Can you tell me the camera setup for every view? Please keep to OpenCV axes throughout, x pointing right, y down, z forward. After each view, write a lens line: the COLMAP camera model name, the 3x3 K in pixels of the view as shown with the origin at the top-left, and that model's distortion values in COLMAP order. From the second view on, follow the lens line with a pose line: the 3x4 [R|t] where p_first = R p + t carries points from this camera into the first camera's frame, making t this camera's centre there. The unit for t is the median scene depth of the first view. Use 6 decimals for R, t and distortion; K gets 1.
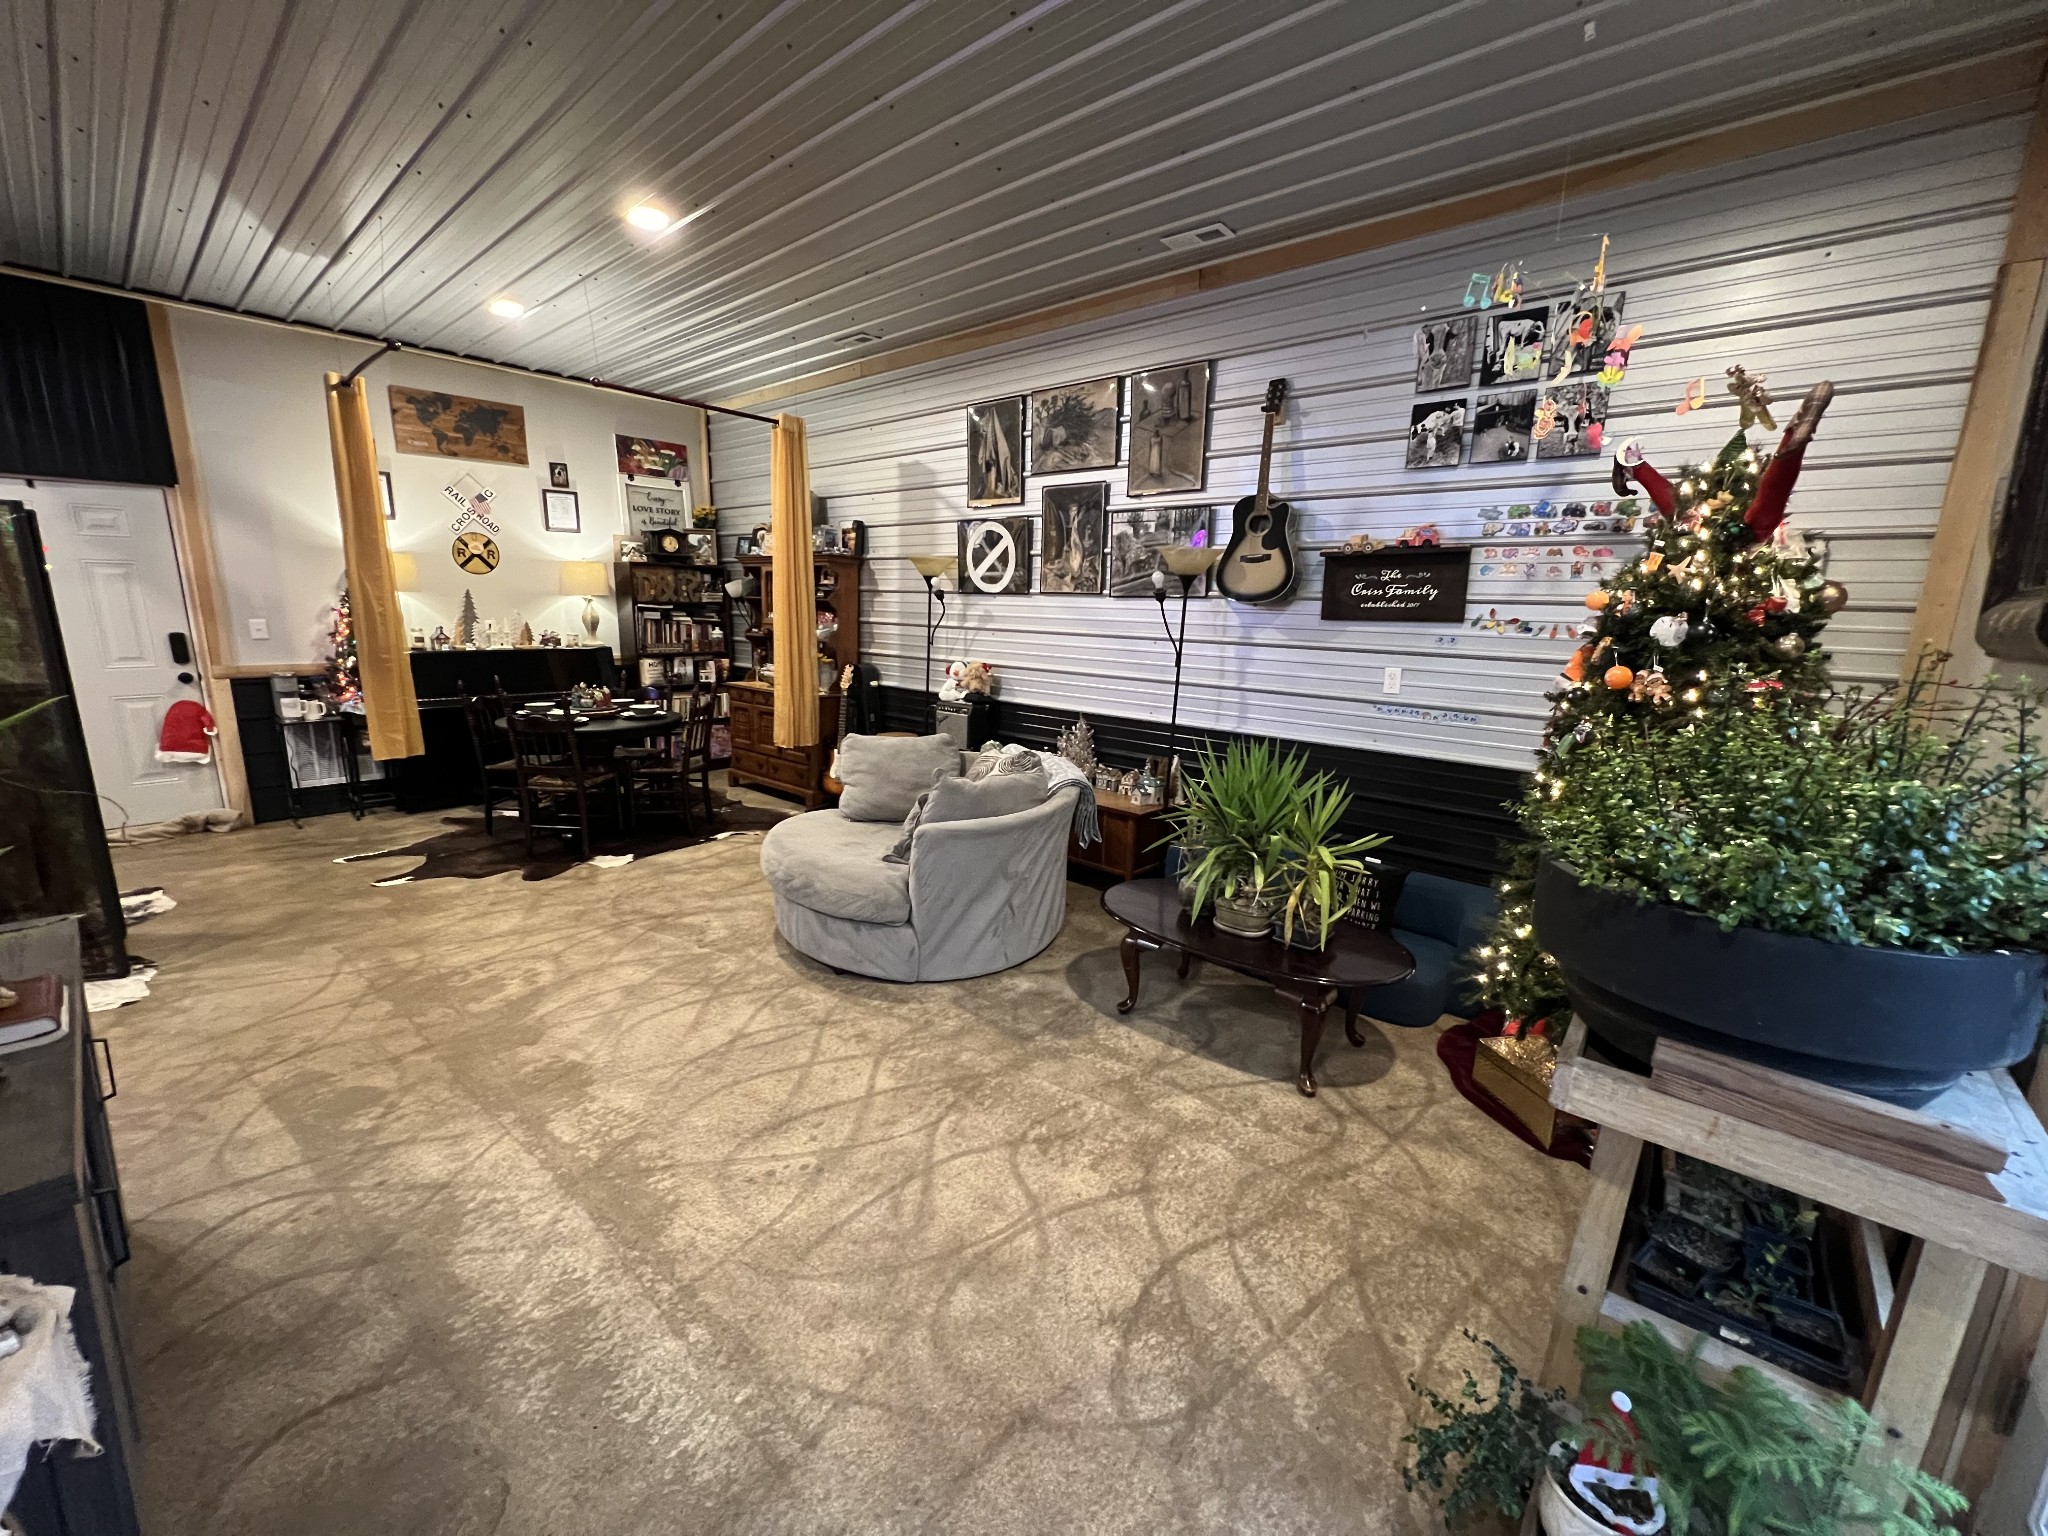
lens RADIAL K [[817.2, 0, 1022.6], [0, 817.2, 772.2], [0, 0, 1]] dist [0.001275, 0.000216]
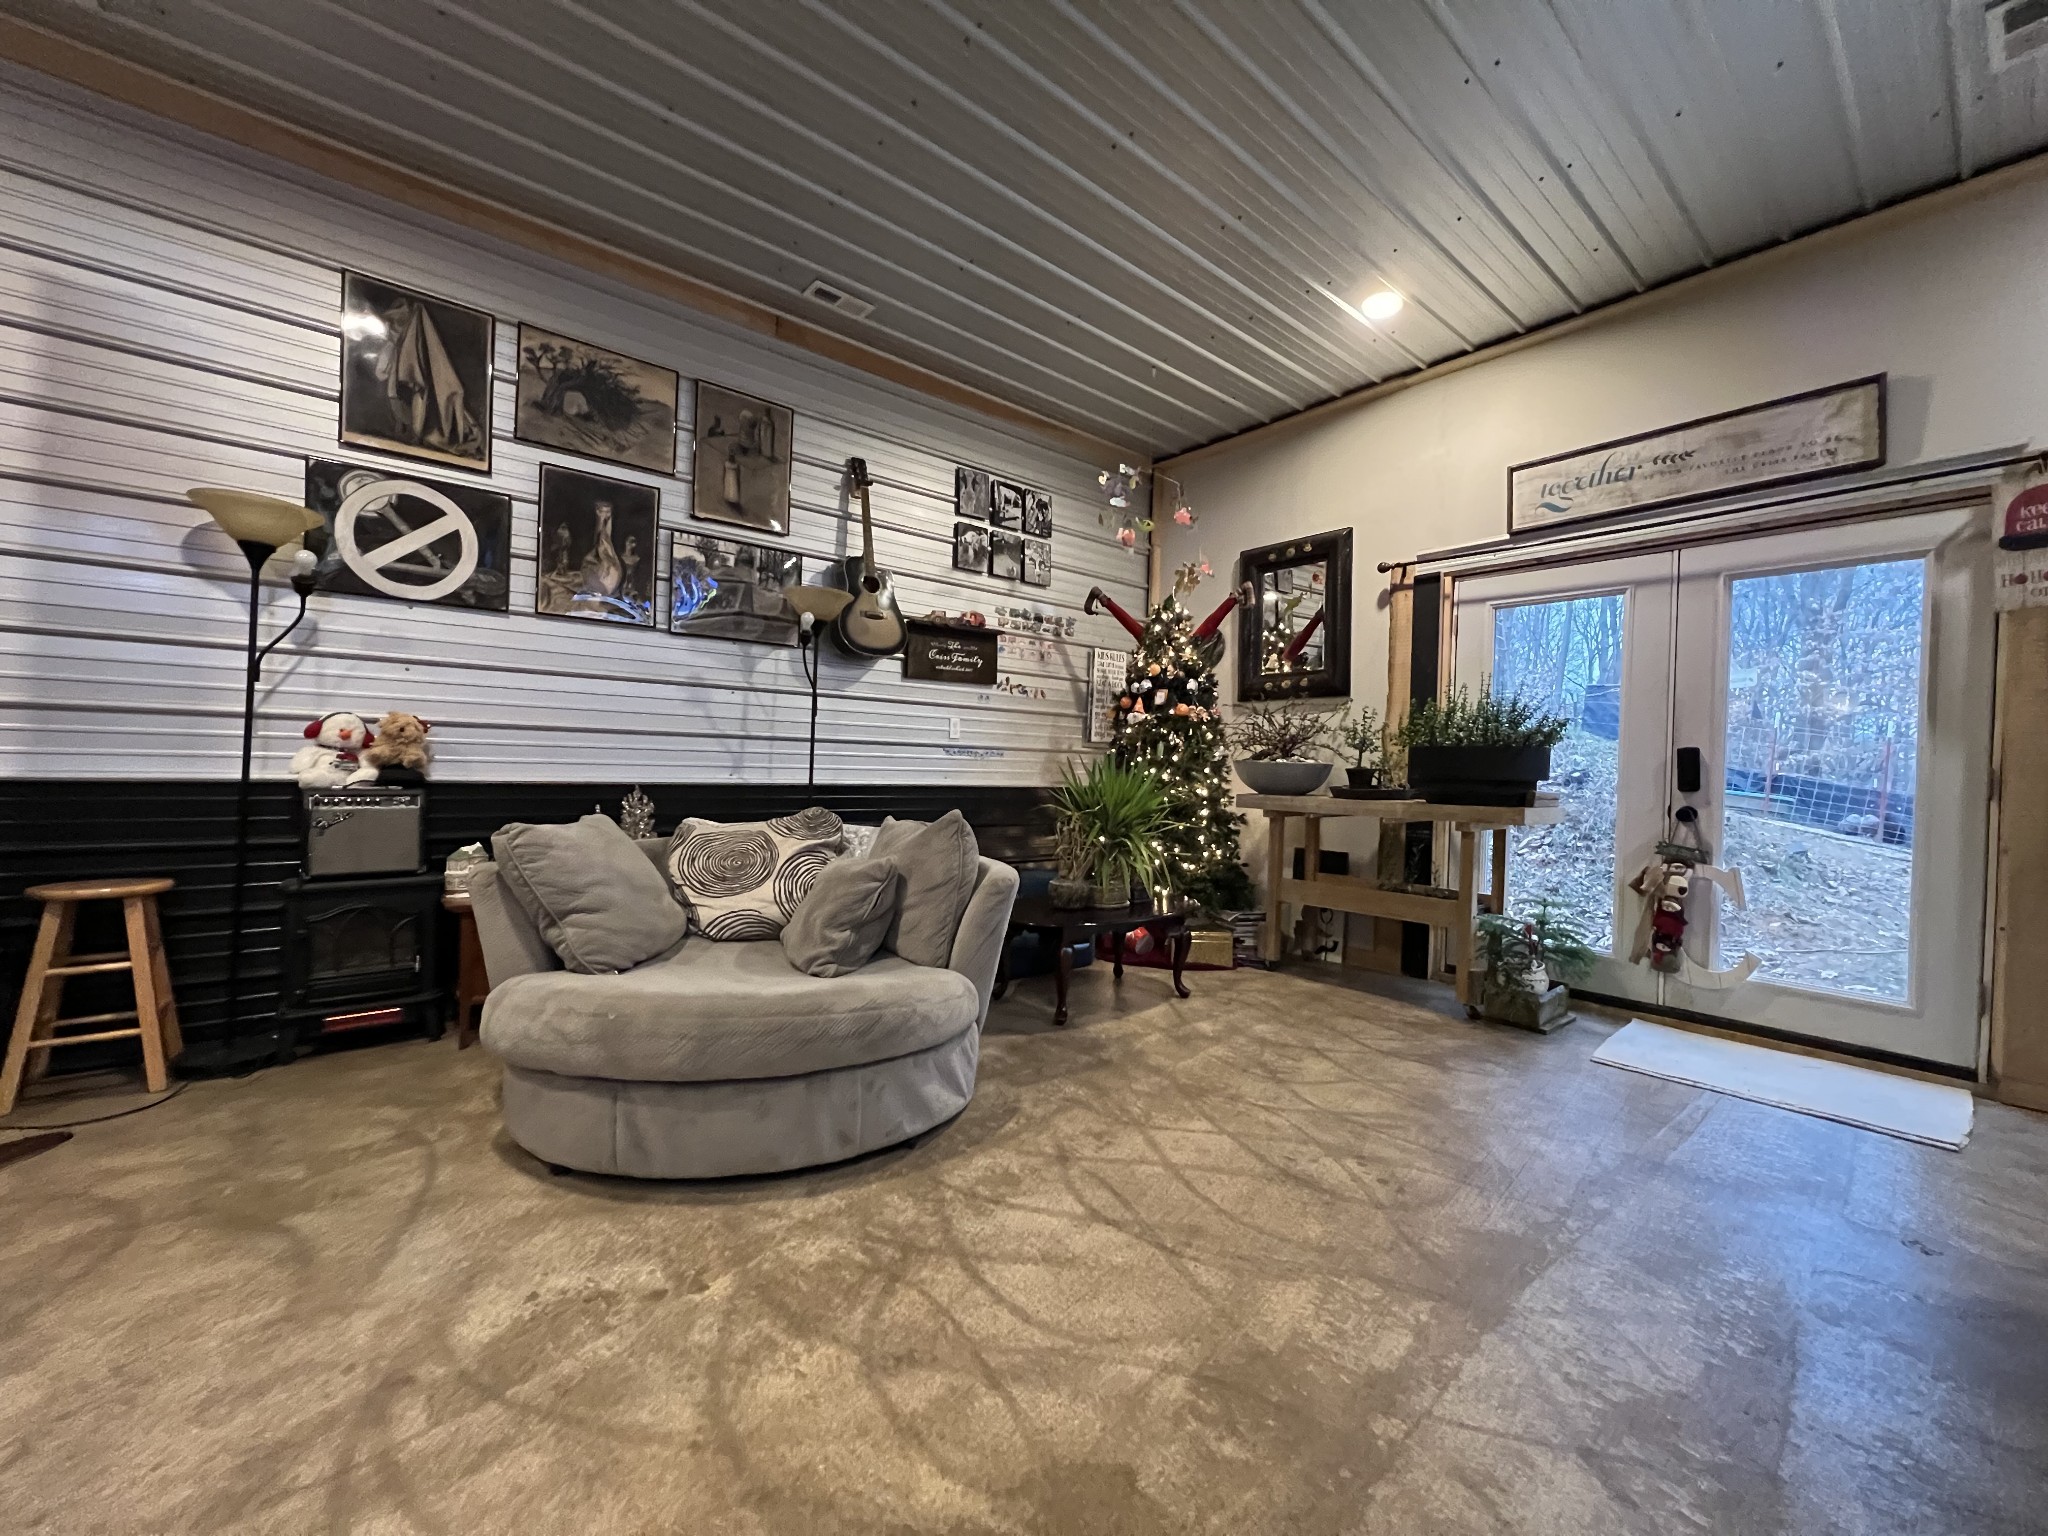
lens RADIAL K [[817.2, 0, 1022.6], [0, 817.2, 772.2], [0, 0, 1]] dist [0.001275, 0.000216]
pose [[0.162838, -0.028126, 0.986252, -0.792854], [0.179051, 0.983839, -0.001505, -0.025303], [-0.970270, 0.176835, 0.165242, 0.717913]]
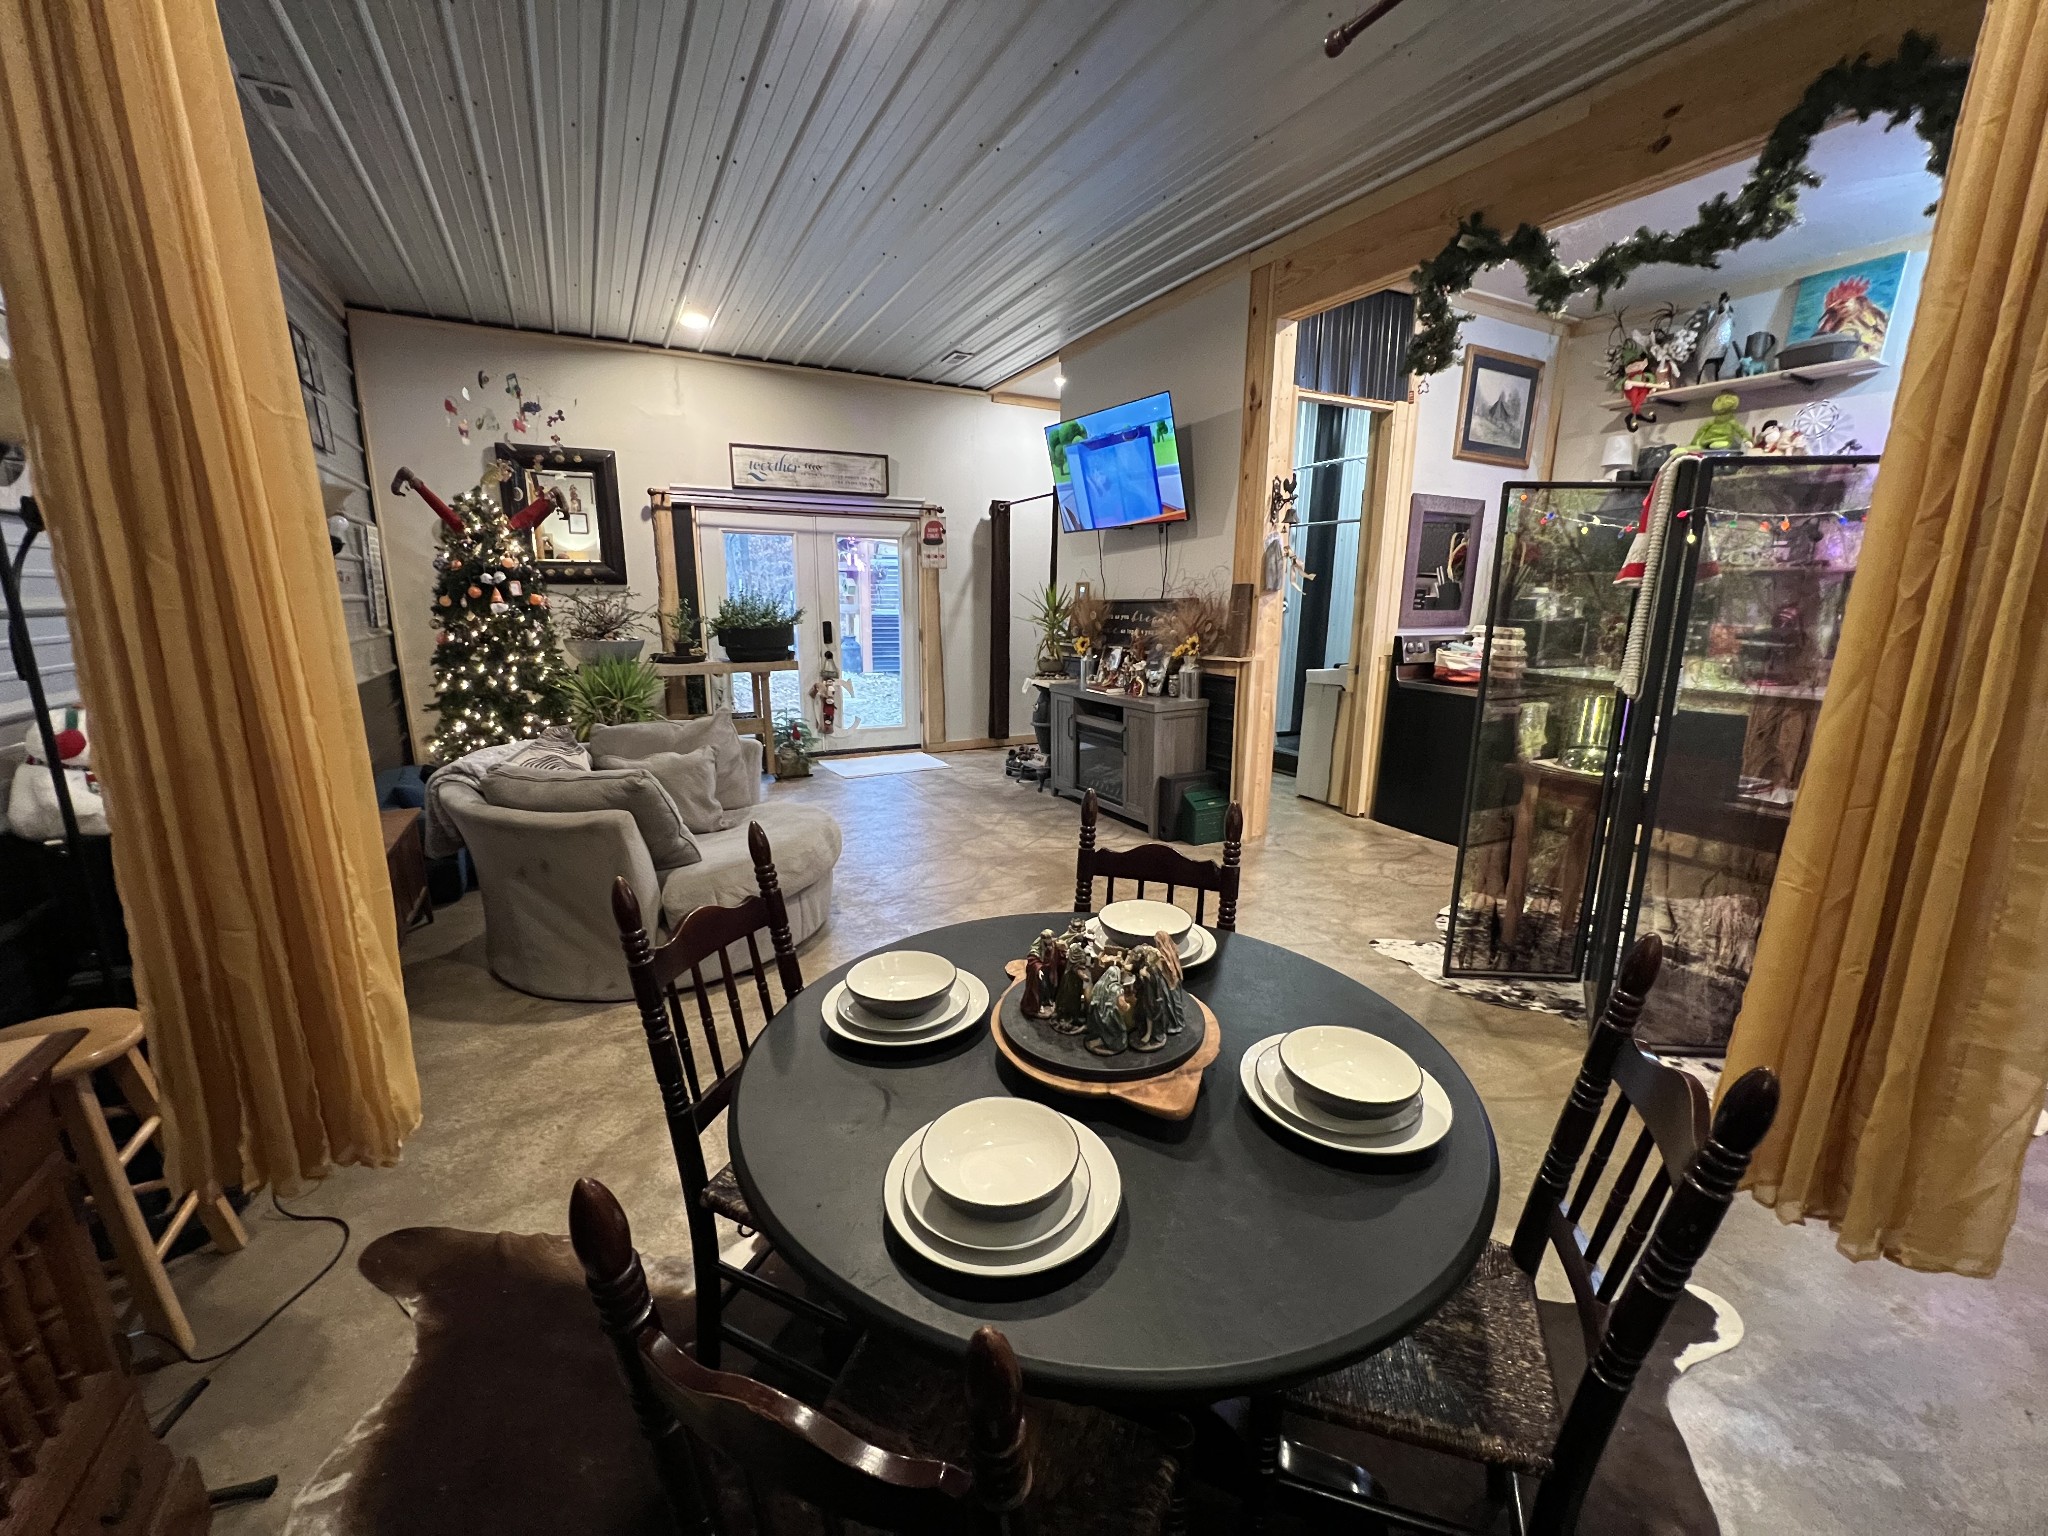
lens RADIAL K [[817.2, 0, 1022.6], [0, 817.2, 772.2], [0, 0, 1]] dist [0.001275, 0.000216]
pose [[-0.933063, -0.104707, 0.344137, -0.842405], [0.046295, 0.913787, 0.403548, -0.342663], [-0.356722, 0.392467, -0.847773, 1.708090]]
